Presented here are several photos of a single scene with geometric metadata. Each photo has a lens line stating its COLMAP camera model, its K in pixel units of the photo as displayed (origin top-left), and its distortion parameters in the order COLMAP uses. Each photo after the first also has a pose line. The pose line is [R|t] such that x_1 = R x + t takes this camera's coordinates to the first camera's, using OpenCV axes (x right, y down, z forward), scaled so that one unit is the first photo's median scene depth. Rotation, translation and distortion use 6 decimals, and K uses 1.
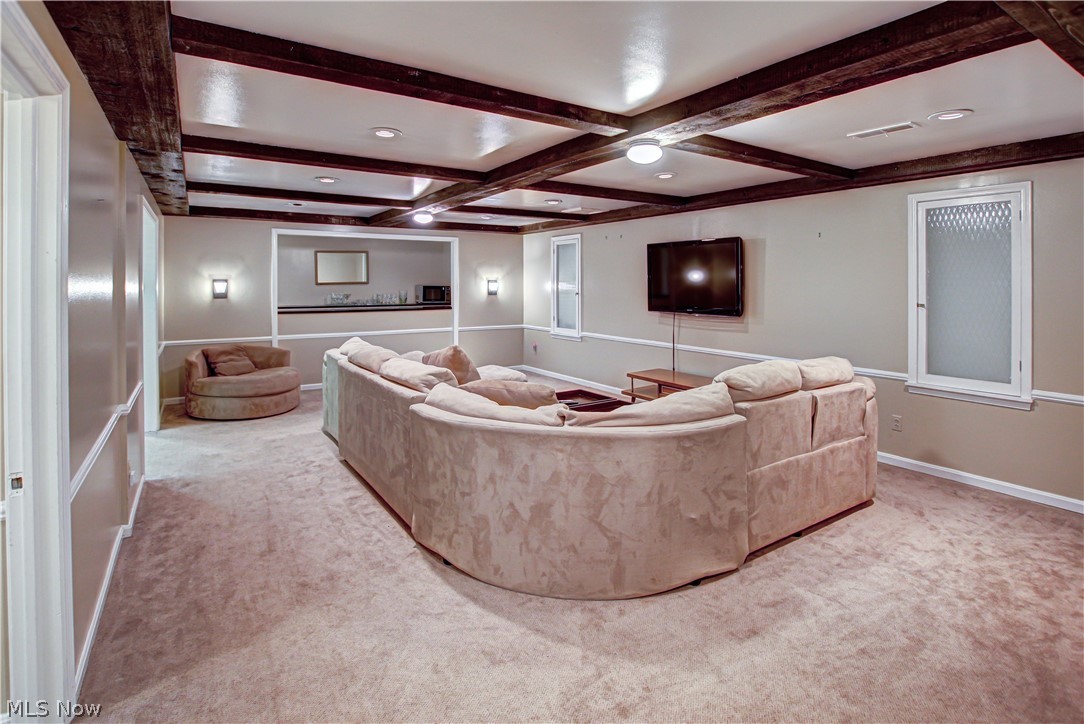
lens RADIAL K [[522.3, 0, 542.0], [0, 522.3, 362.0], [0, 0, 1]] dist [-0.001901, -0.000096]
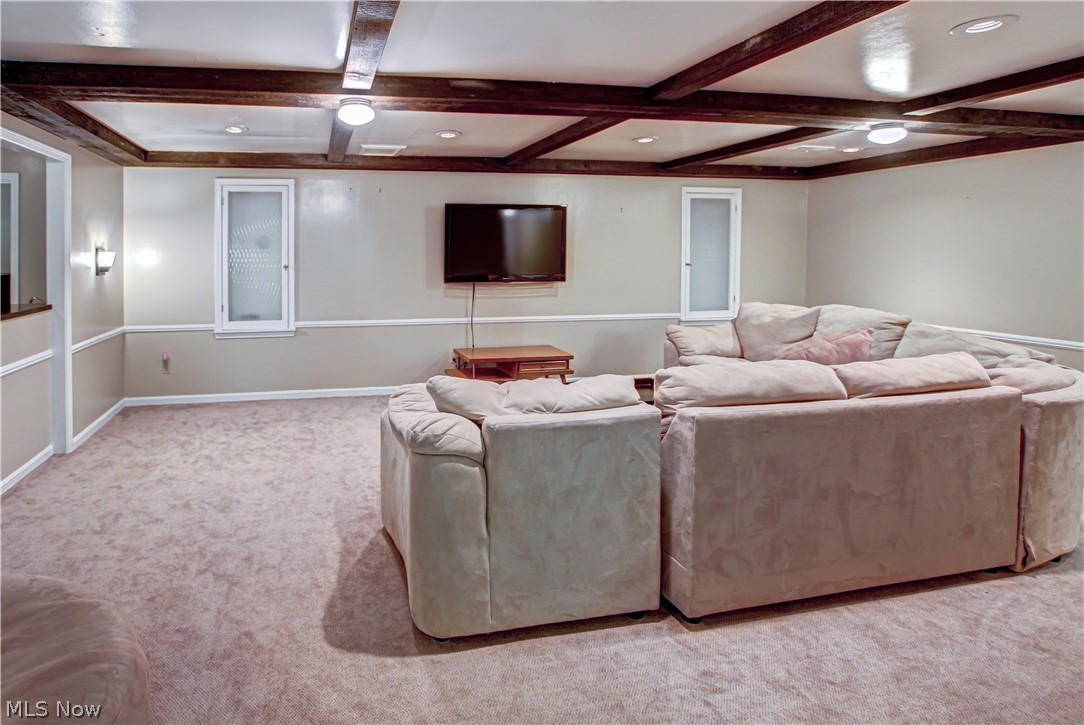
lens RADIAL K [[522.3, 0, 542.0], [0, 522.3, 362.5], [0, 0, 1]] dist [-0.001901, -0.000096]
pose [[0.410810, -0.178405, 0.894096, -0.527777], [0.143959, 0.981059, 0.129612, -0.058956], [-0.900284, 0.075467, 0.428712, 0.503954]]
